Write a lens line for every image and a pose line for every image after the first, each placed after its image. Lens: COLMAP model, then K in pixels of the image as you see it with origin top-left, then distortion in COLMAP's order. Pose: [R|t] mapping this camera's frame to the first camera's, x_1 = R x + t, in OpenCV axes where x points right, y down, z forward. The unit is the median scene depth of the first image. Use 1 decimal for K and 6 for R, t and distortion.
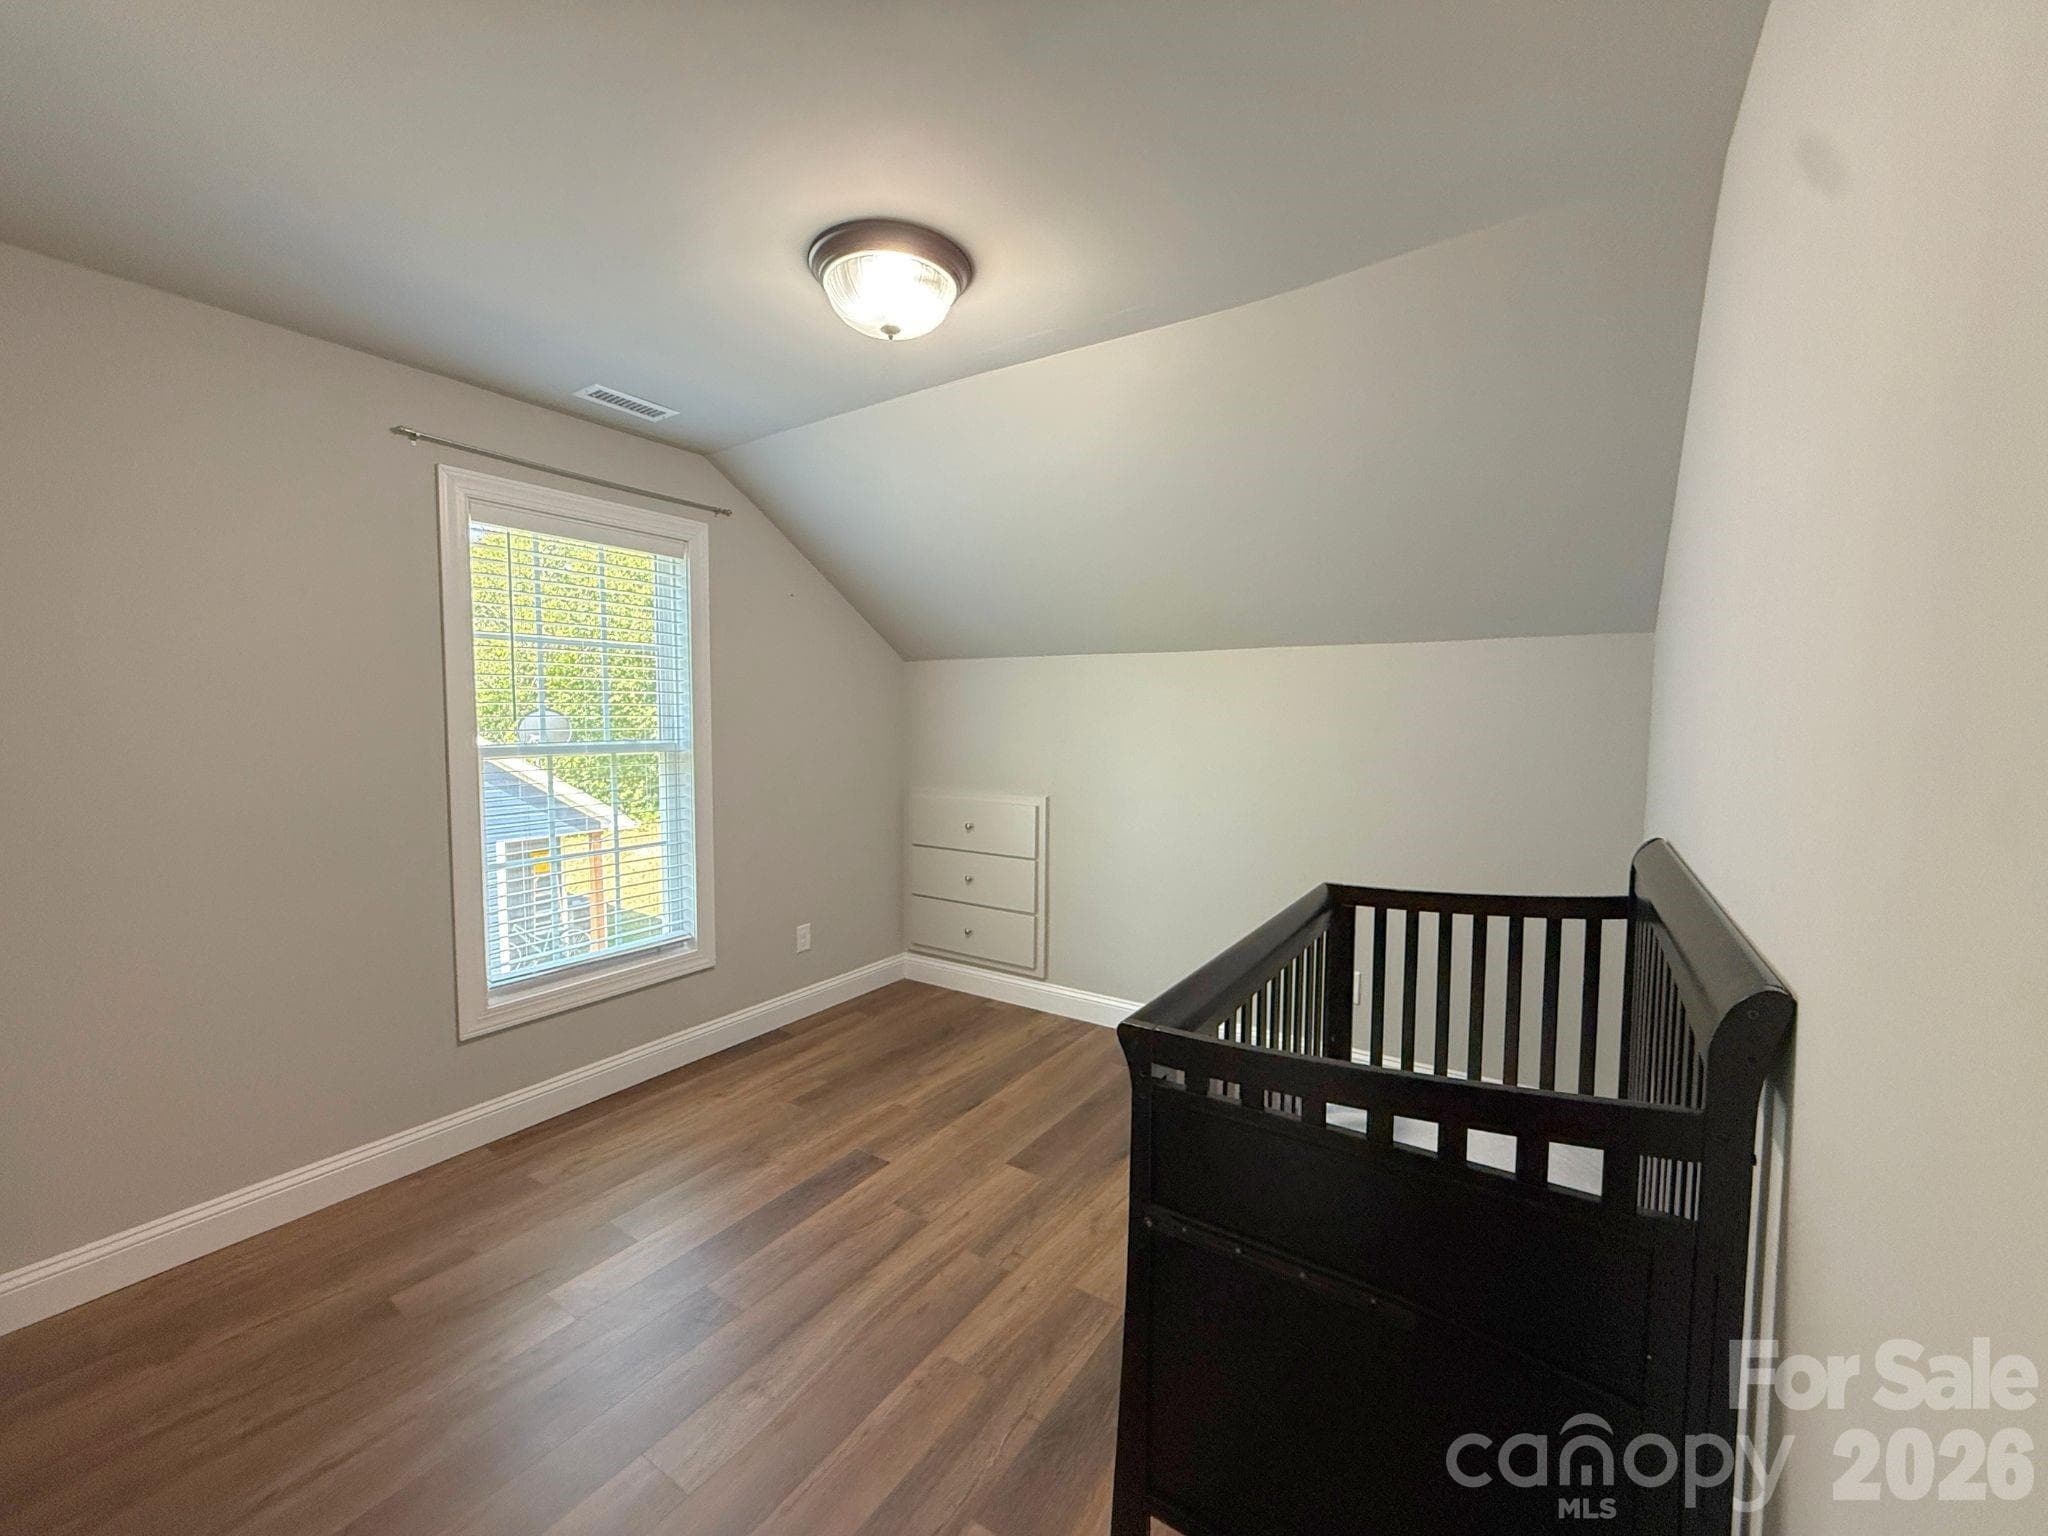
lens RADIAL K [[826.4, 0, 1019.8], [0, 826.4, 767.9], [0, 0, 1]] dist [-0.000164, -0.000035]
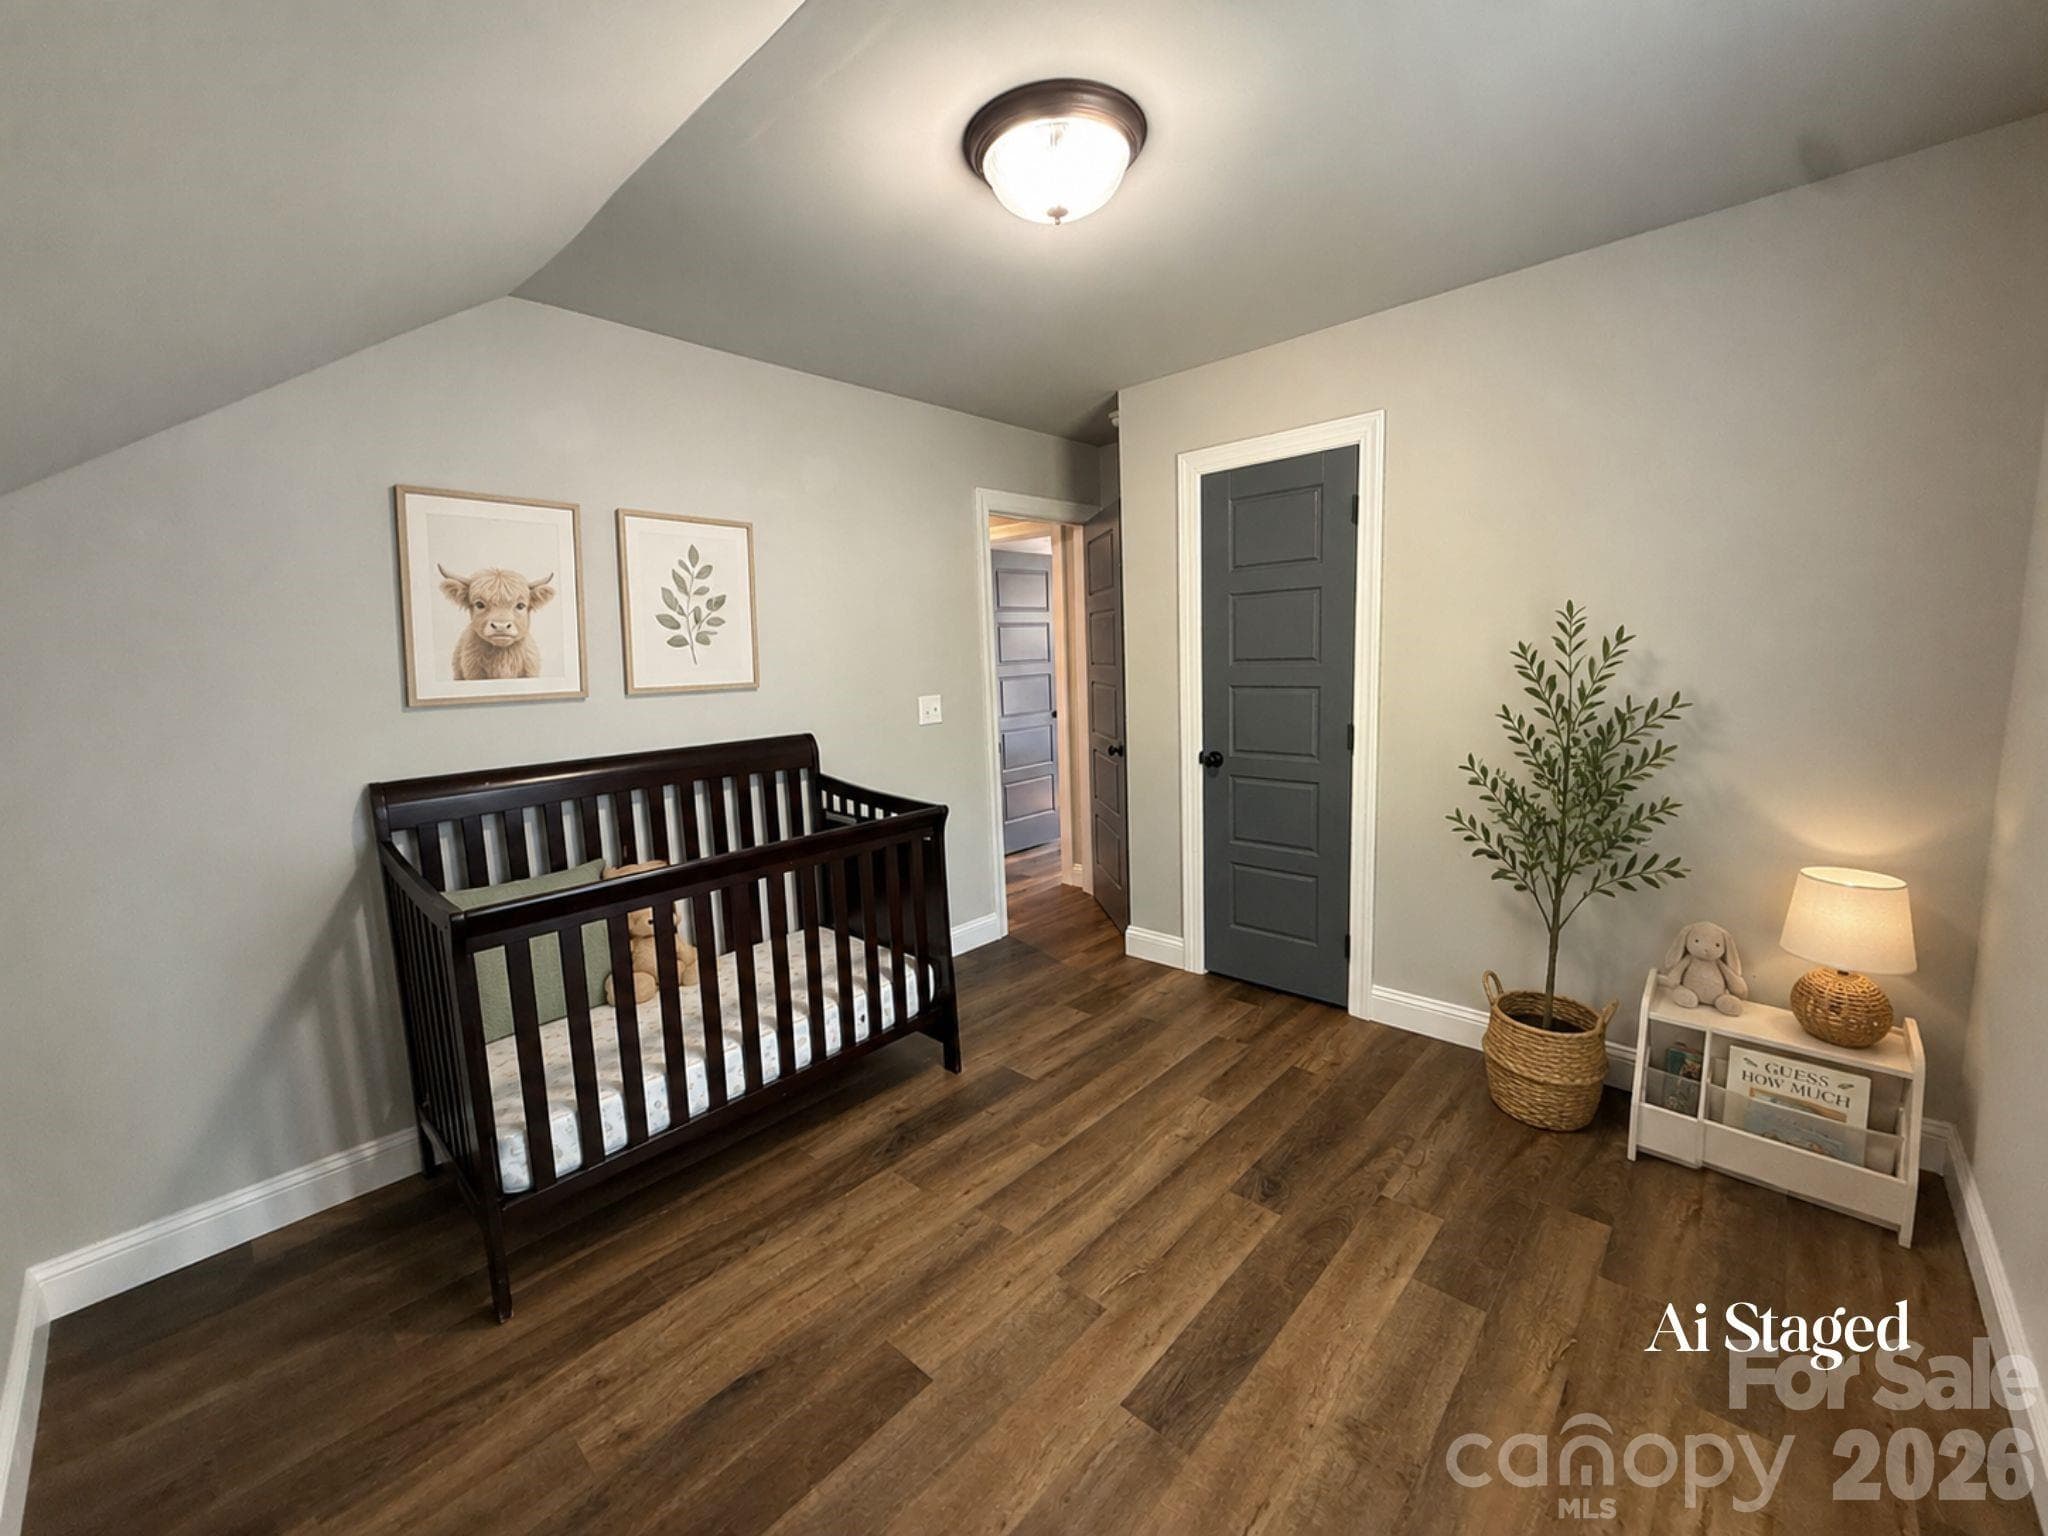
lens RADIAL K [[821.9, 0, 1022.1], [0, 821.9, 768.2], [0, 0, 1]] dist [-0.000356, 0.000135]
pose [[-0.986808, 0.015461, 0.161158, -0.227607], [0.047672, 0.979046, 0.197980, -0.102460], [-0.154720, 0.203051, -0.966867, 1.793944]]
